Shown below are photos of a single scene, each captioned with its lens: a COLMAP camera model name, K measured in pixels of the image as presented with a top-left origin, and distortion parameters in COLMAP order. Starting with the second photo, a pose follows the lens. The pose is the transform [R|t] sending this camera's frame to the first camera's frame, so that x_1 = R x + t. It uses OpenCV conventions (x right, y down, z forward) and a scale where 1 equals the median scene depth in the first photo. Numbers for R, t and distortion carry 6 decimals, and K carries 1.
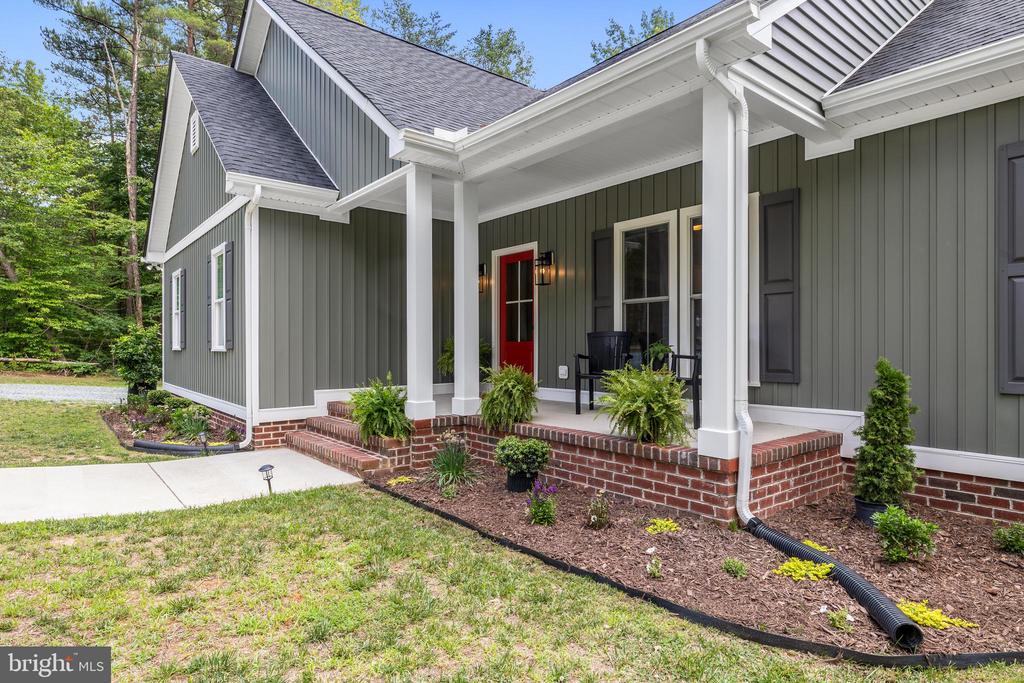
lens RADIAL K [[571.4, 0, 512.0], [0, 571.4, 341.5], [0, 0, 1]] dist [0.029455, 0.000042]
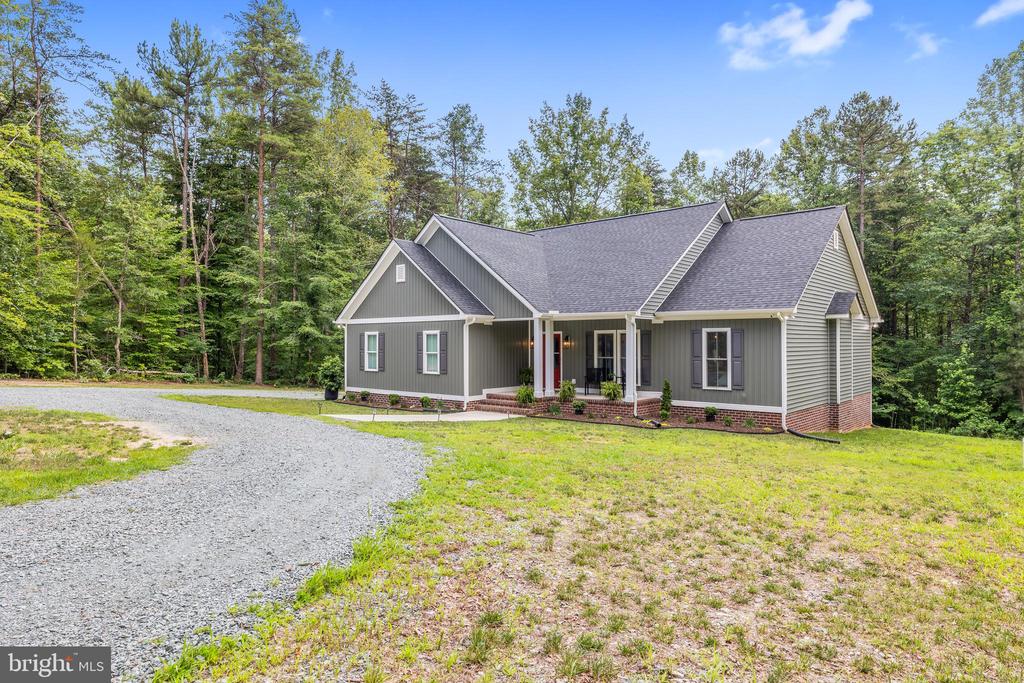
lens RADIAL K [[610.4, 0, 512.0], [0, 610.4, 341.5], [0, 0, 1]] dist [0.001623, -0.000478]
pose [[0.985885, 0.000471, 0.167422, -0.841555], [-0.001210, 0.999990, 0.004308, -0.182453], [-0.167418, -0.004450, 0.985876, -2.215159]]
